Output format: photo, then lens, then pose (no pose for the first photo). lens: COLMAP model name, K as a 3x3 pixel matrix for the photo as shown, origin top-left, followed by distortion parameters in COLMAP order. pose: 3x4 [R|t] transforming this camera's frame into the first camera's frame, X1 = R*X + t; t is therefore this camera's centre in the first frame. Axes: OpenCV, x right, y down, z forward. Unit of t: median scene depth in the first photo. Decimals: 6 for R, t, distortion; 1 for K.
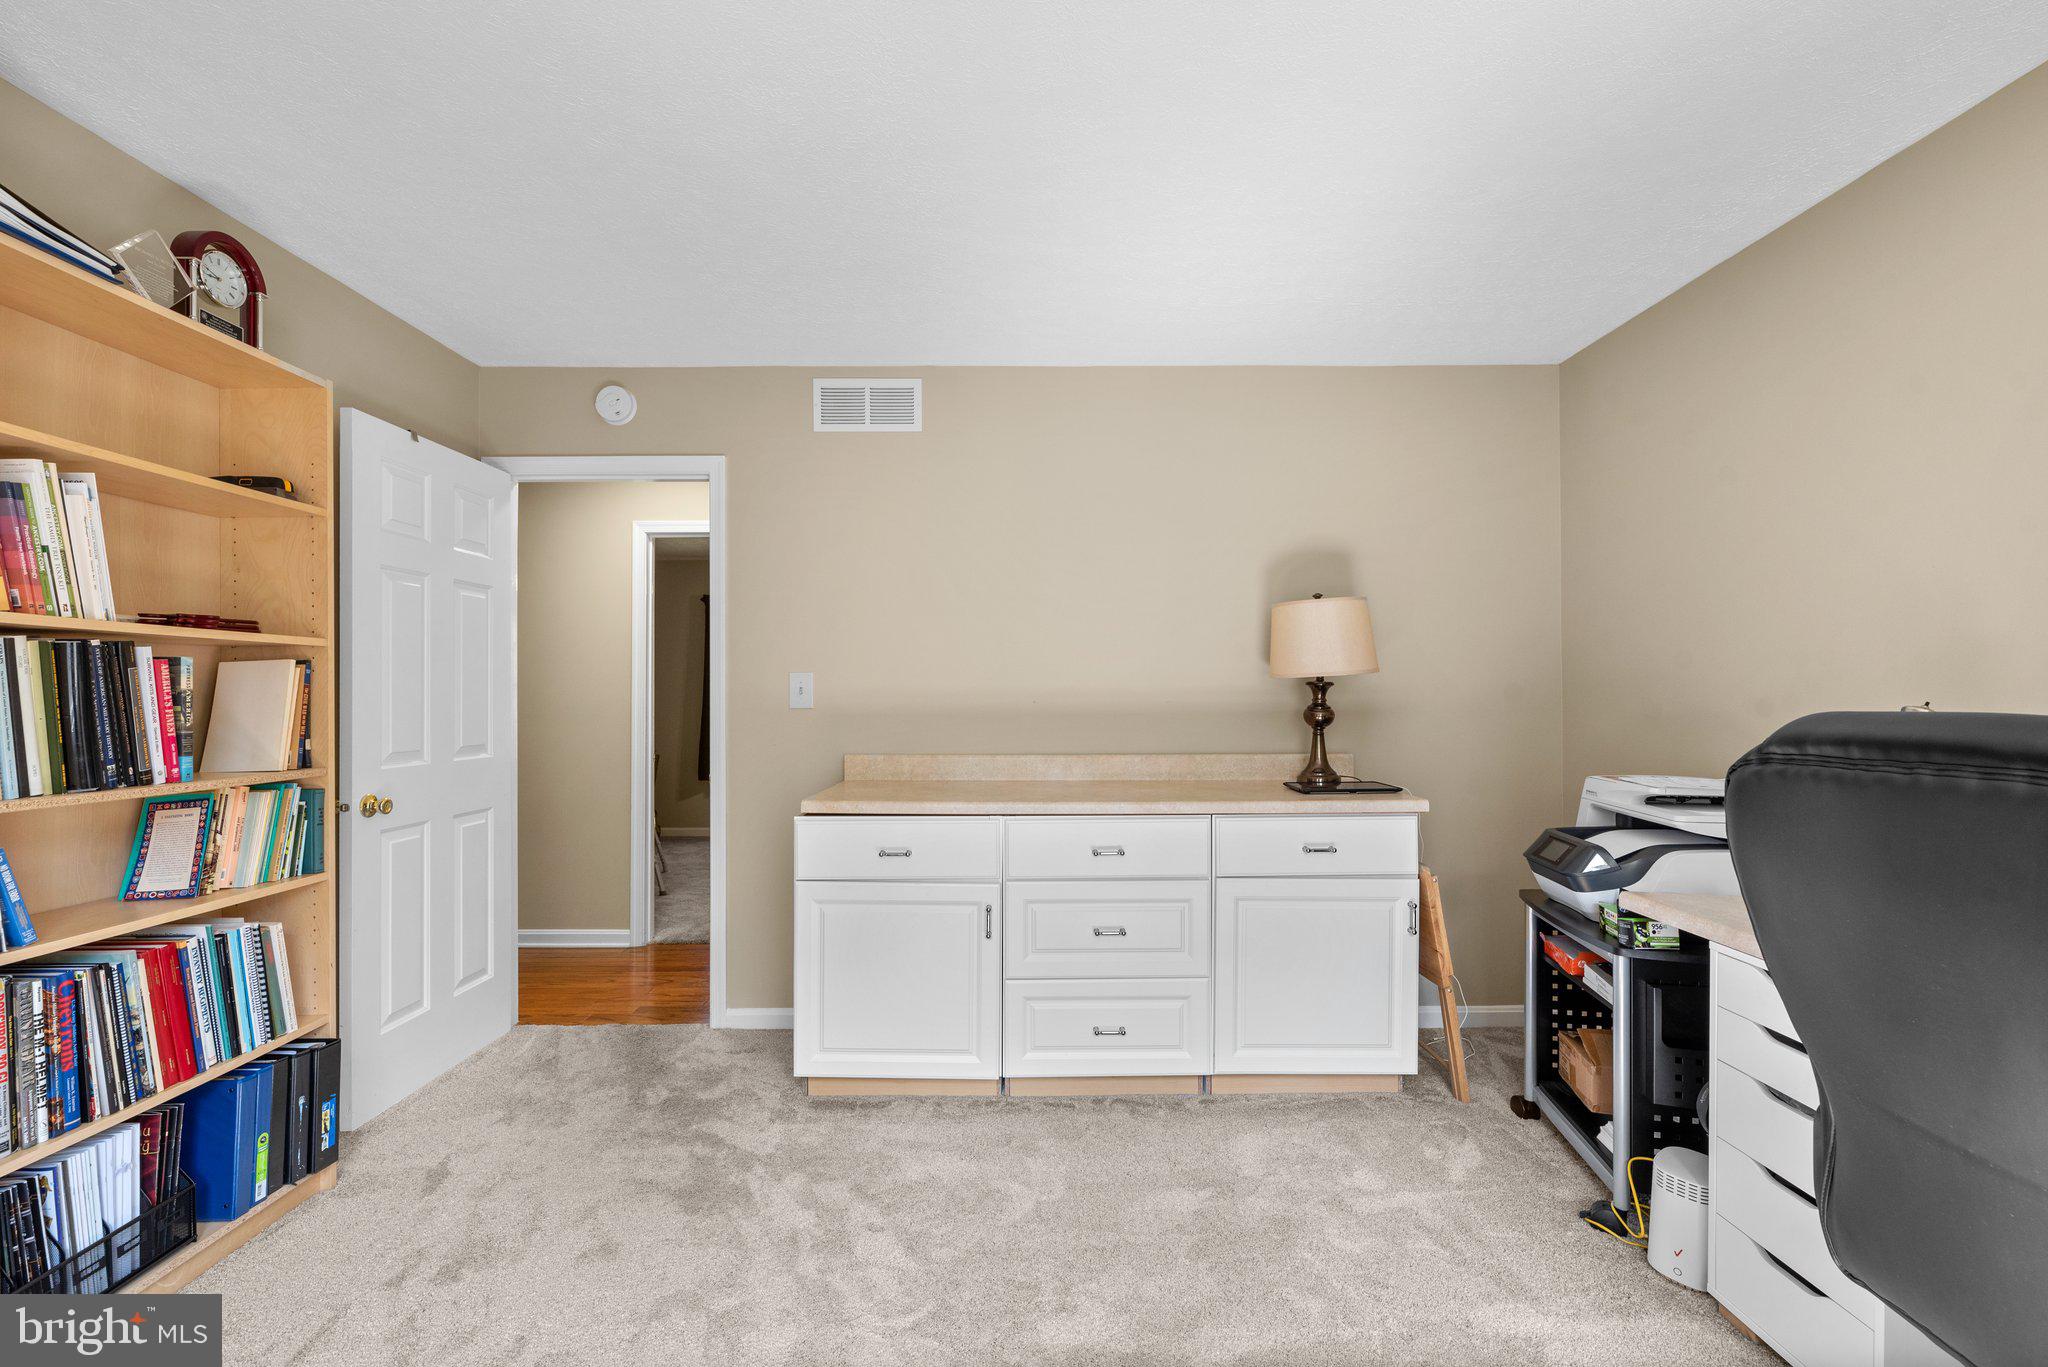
lens RADIAL K [[821.7, 0, 1026.0], [0, 821.7, 694.2], [0, 0, 1]] dist [-0.011643, -0.000056]
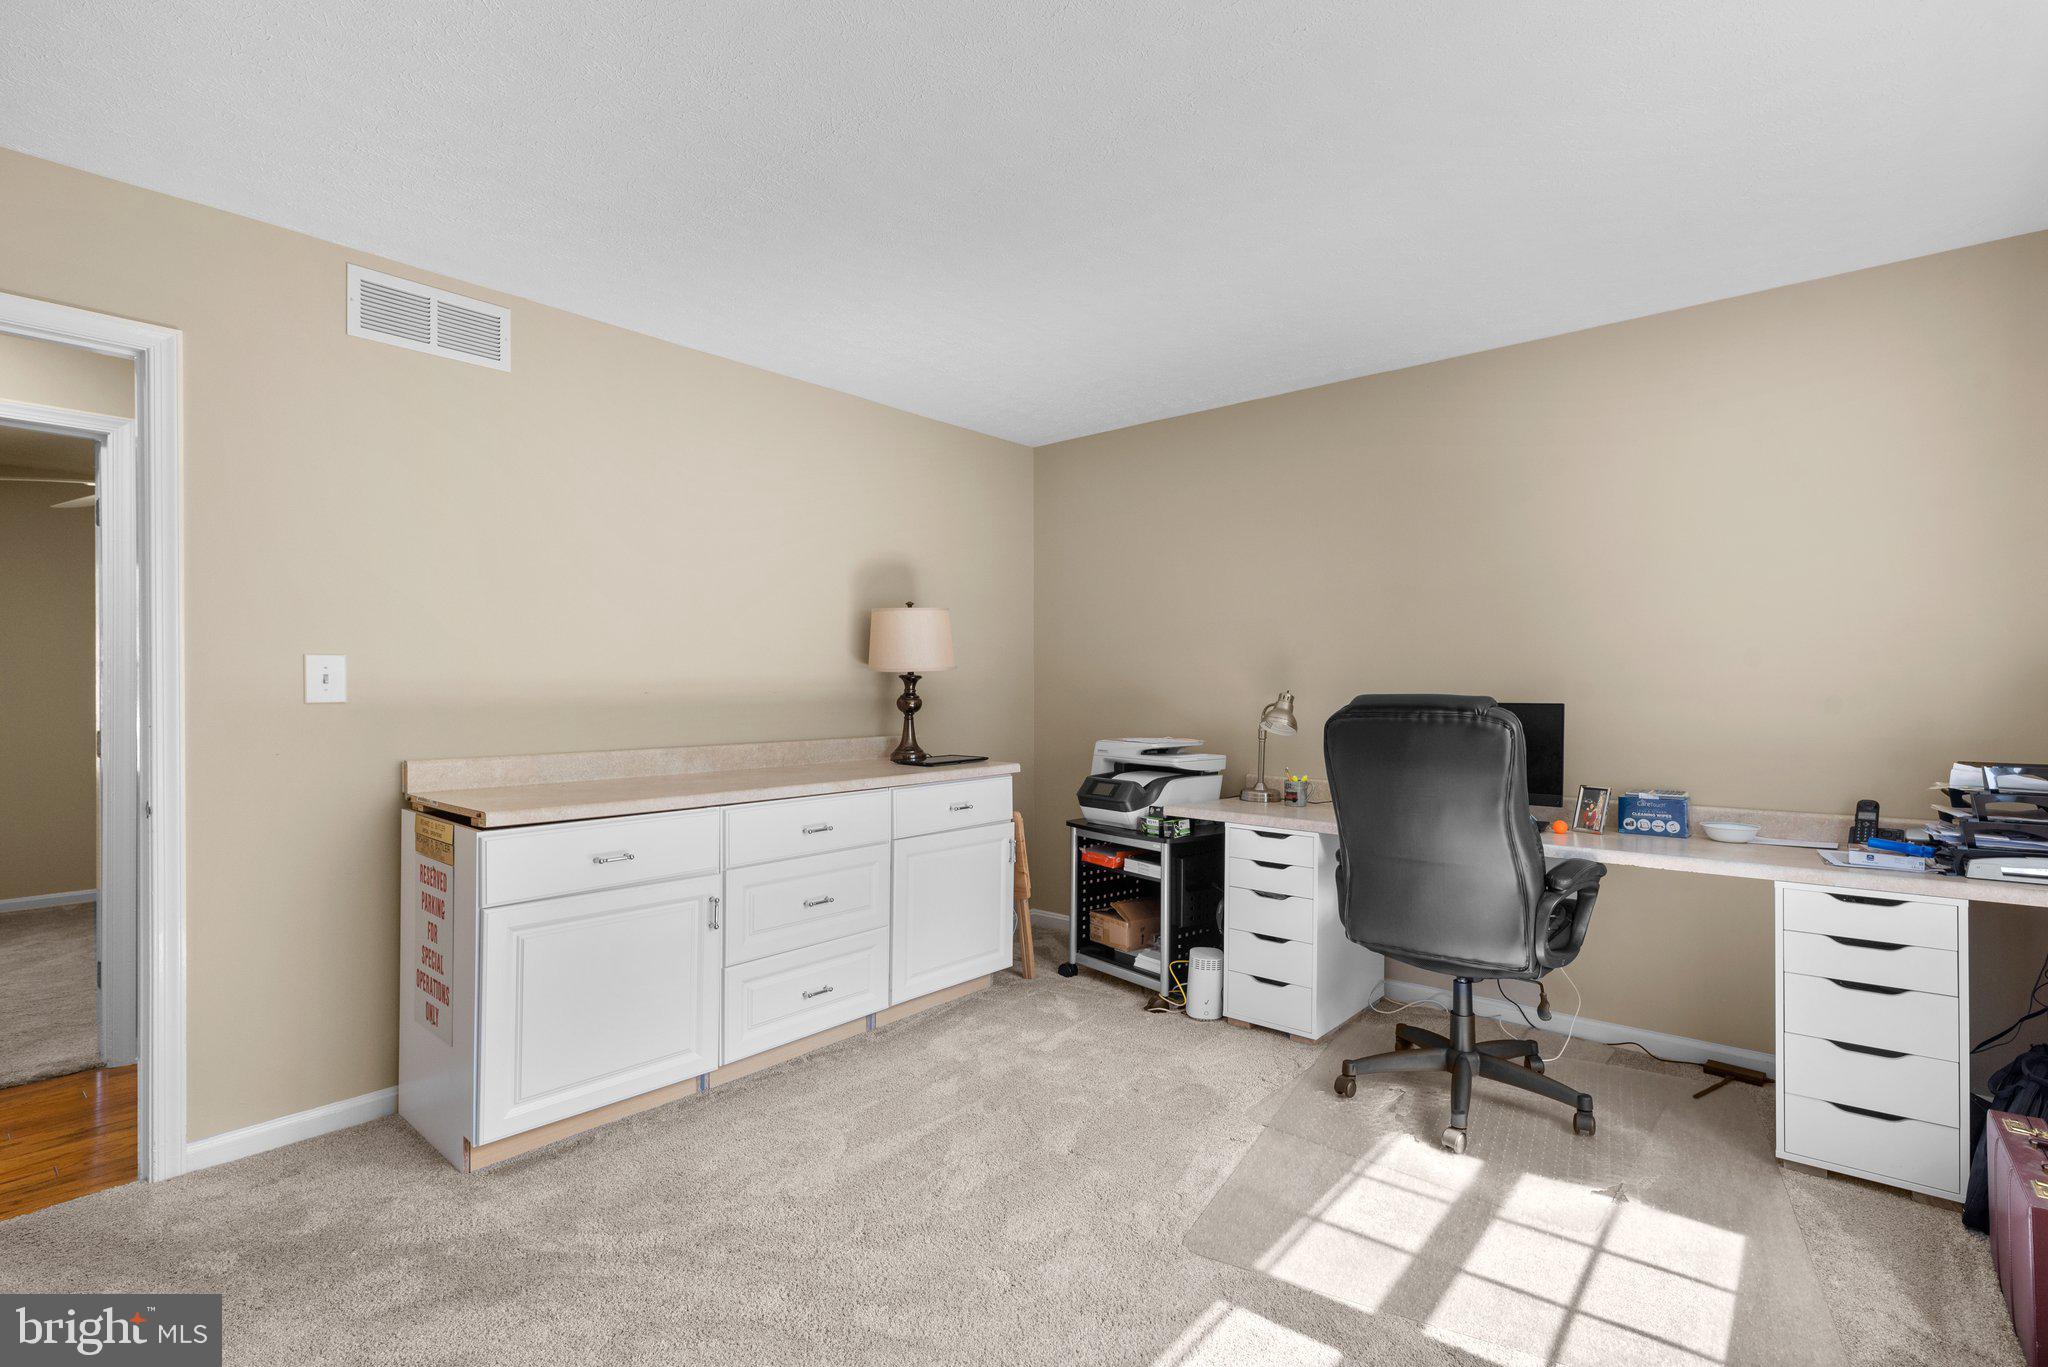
lens RADIAL K [[886.0, 0, 1021.4], [0, 886.0, 692.2], [0, 0, 1]] dist [-0.001509, -0.000060]
pose [[0.679165, -0.003004, 0.733980, -0.576263], [-0.002952, 0.999972, 0.006824, 0.000091], [-0.733980, -0.006801, 0.679137, -0.006910]]
